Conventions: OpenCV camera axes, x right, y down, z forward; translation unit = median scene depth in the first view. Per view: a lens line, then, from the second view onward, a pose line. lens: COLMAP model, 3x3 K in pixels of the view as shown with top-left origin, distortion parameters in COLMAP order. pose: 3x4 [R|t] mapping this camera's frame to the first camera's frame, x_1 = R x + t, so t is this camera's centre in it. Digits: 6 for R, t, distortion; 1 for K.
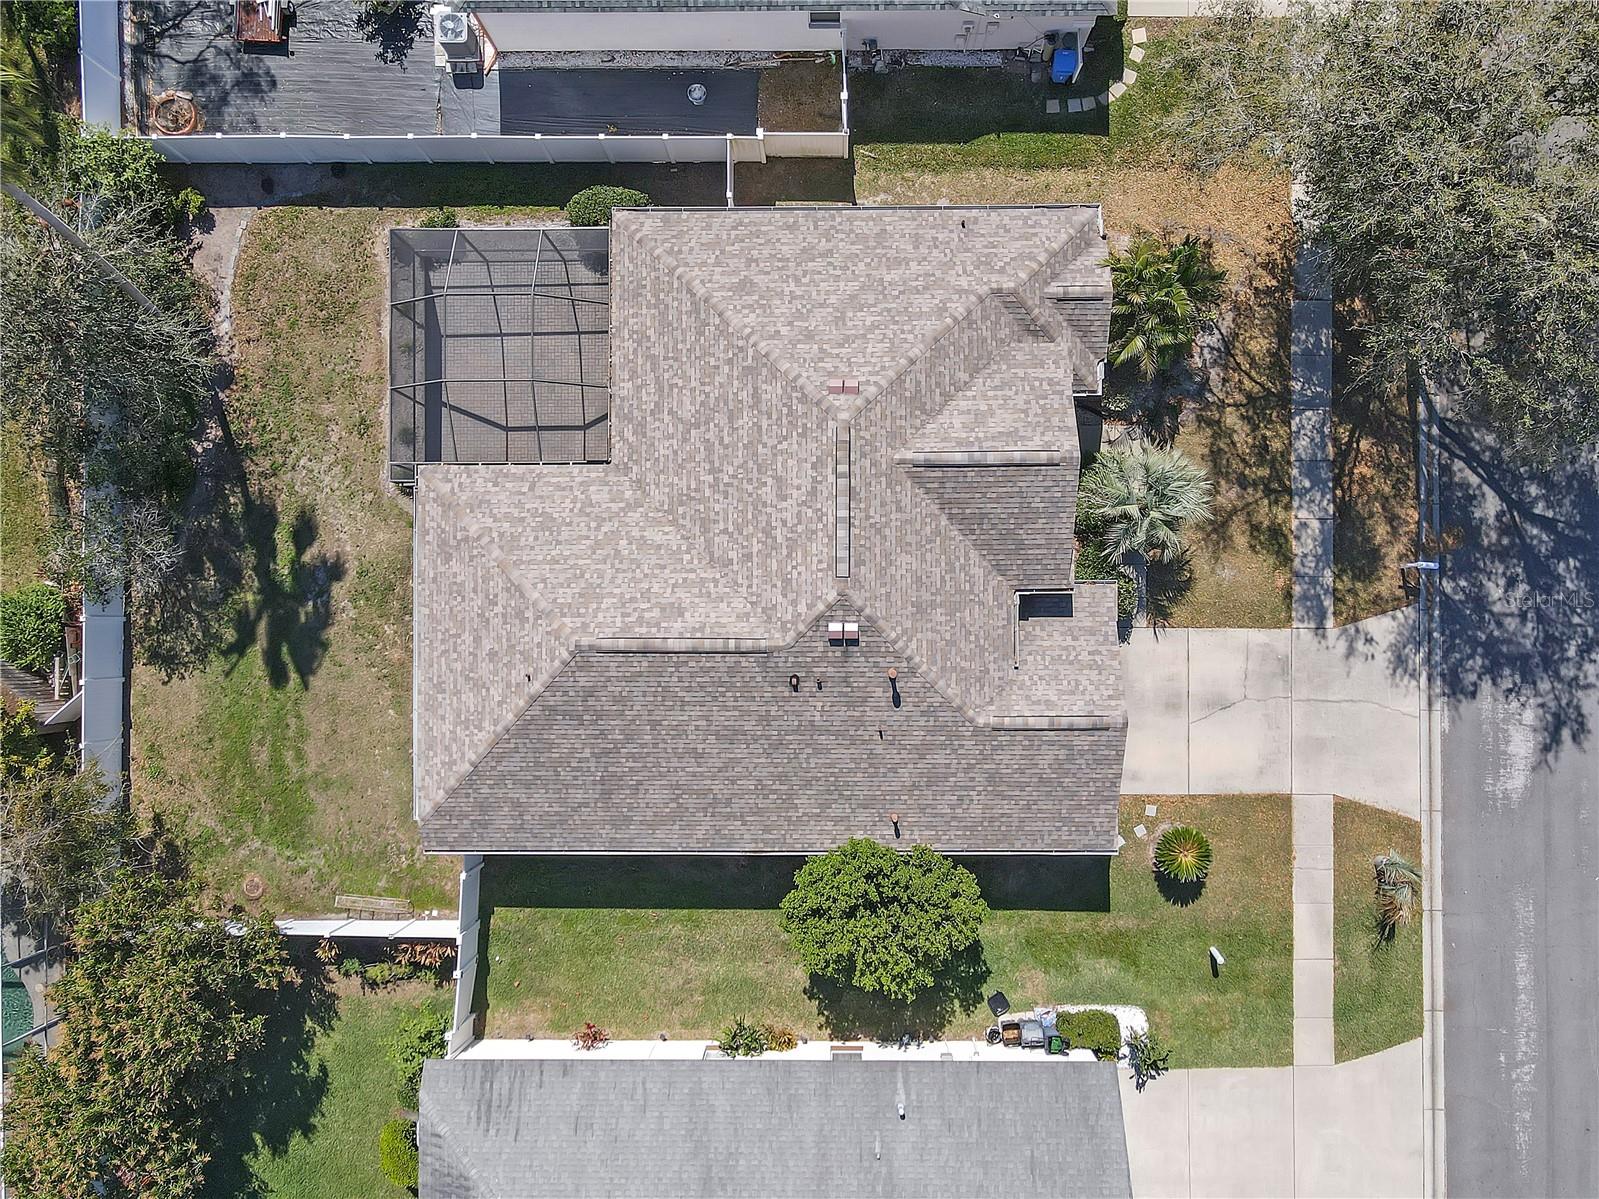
lens RADIAL K [[1214.5, 0, 812.4], [0, 1214.5, 622.4], [0, 0, 1]] dist [0.004339, 0.028404]
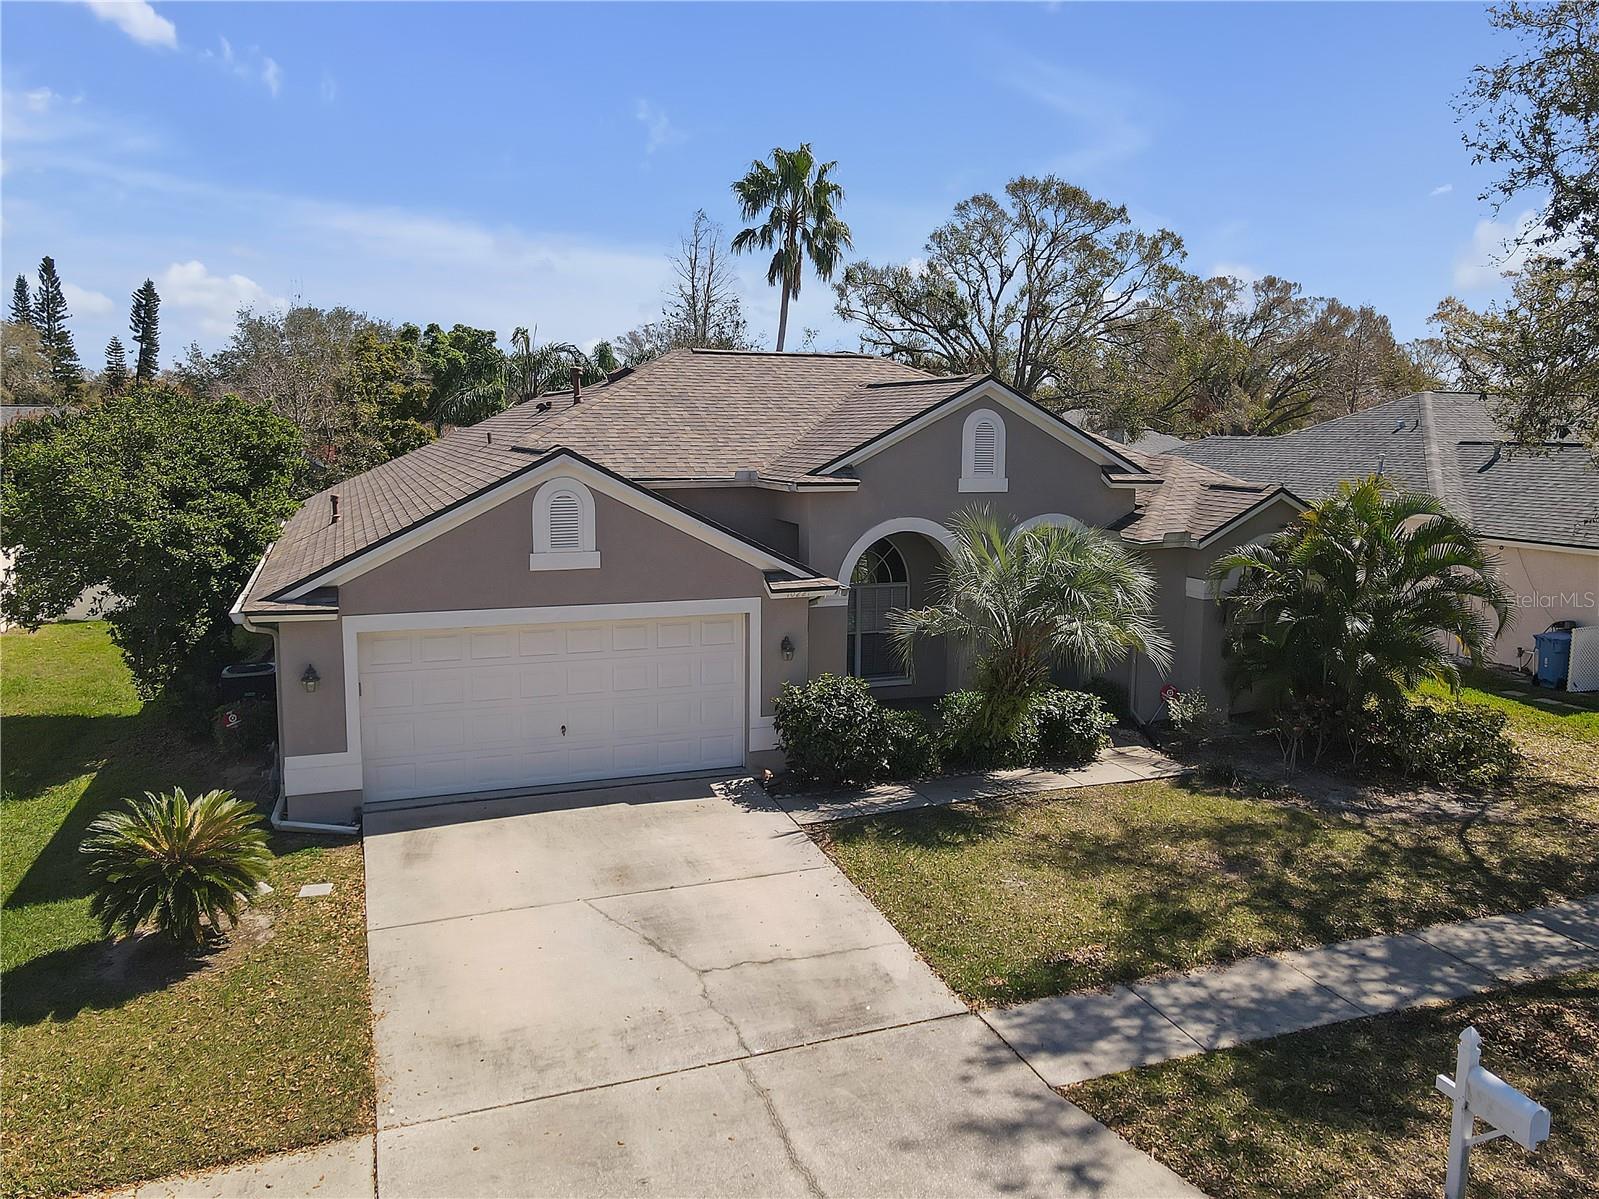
lens RADIAL K [[1189.9, 0, 817.4], [0, 1189.9, 591.2], [0, 0, 1]] dist [0.027822, -0.002158]
pose [[0.365501, 0.143734, -0.919646, 0.636210], [-0.930807, 0.053569, -0.361564, 0.139533], [-0.002705, 0.988165, 0.153368, 0.854271]]
